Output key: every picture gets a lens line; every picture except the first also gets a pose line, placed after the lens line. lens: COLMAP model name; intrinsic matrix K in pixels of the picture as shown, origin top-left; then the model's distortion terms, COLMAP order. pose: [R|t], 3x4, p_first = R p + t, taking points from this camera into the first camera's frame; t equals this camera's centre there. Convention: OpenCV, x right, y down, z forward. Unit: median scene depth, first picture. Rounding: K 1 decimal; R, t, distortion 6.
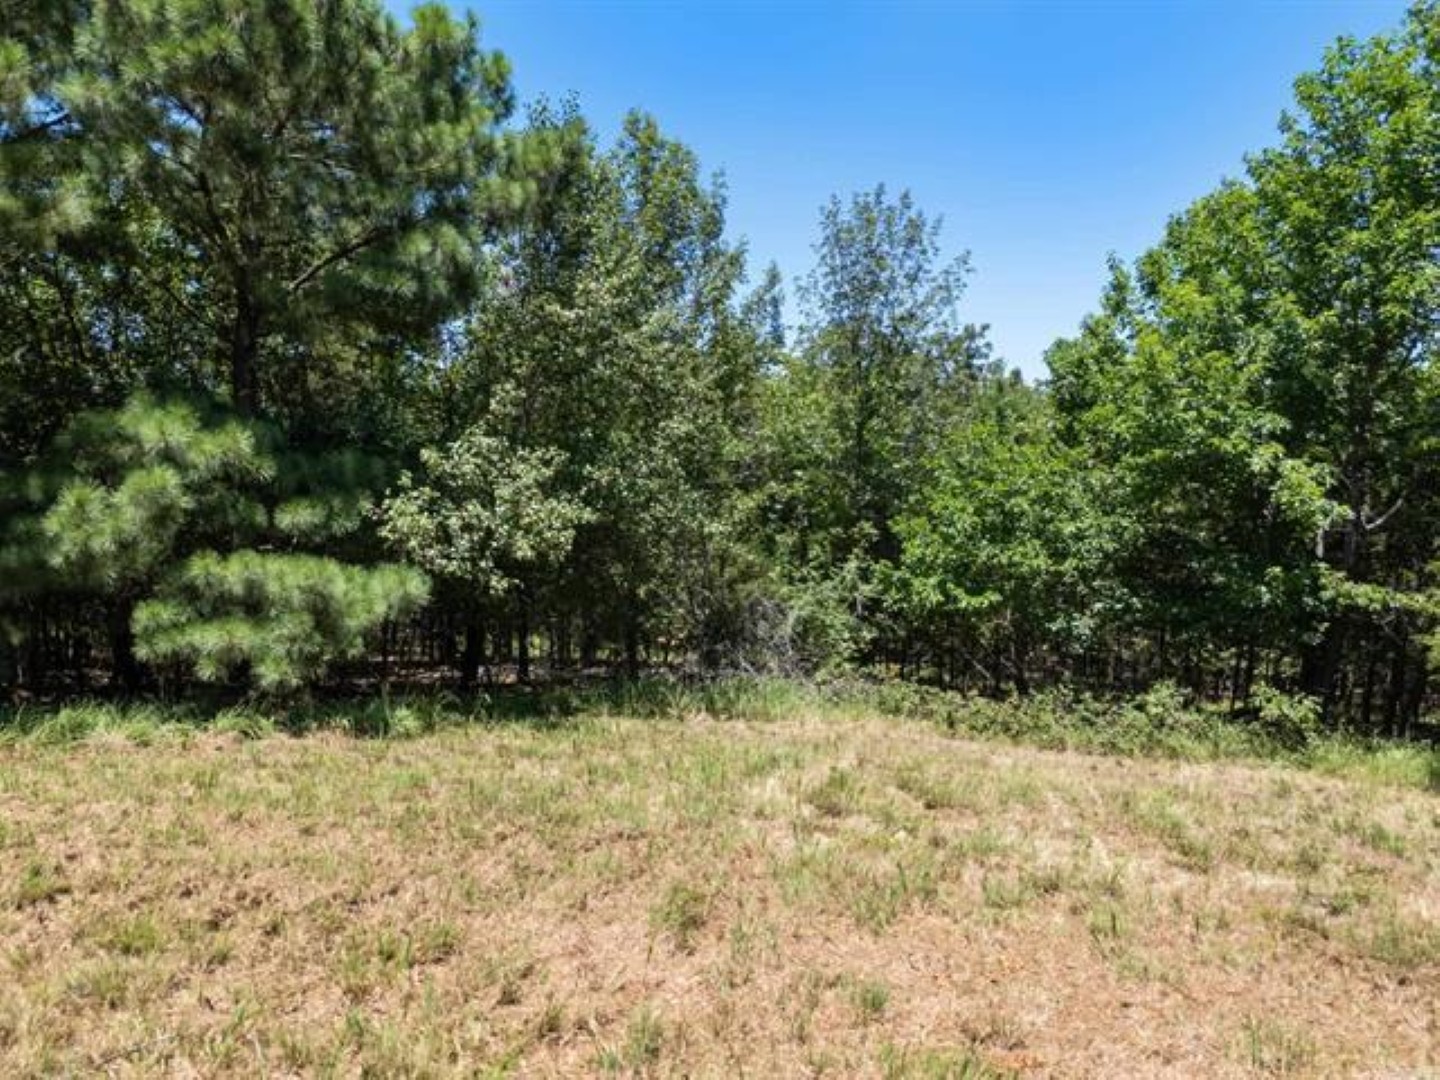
lens RADIAL K [[995.8, 0, 720.0], [0, 995.8, 540.0], [0, 0, 1]] dist [-0.001375, 0.000162]
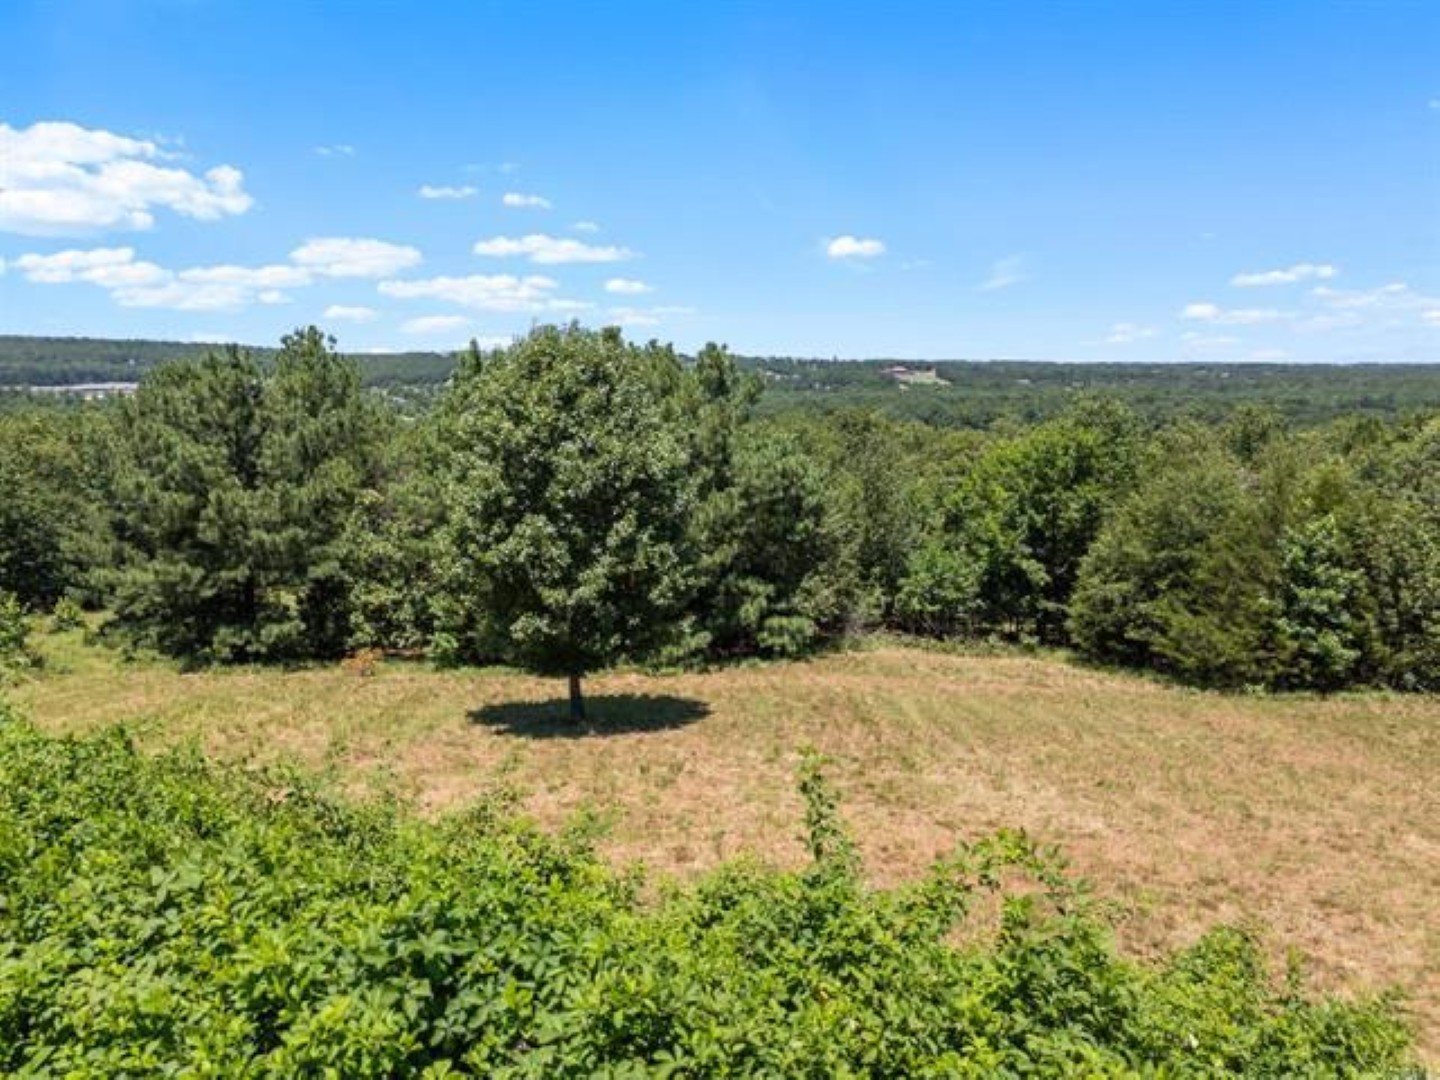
lens RADIAL K [[995.8, 0, 720.0], [0, 995.8, 540.0], [0, 0, 1]] dist [-0.001375, 0.000162]
pose [[0.979994, -0.030233, 0.196718, -1.029448], [0.014373, 0.996565, 0.081554, -0.427911], [-0.198508, -0.077095, 0.977062, -1.907260]]
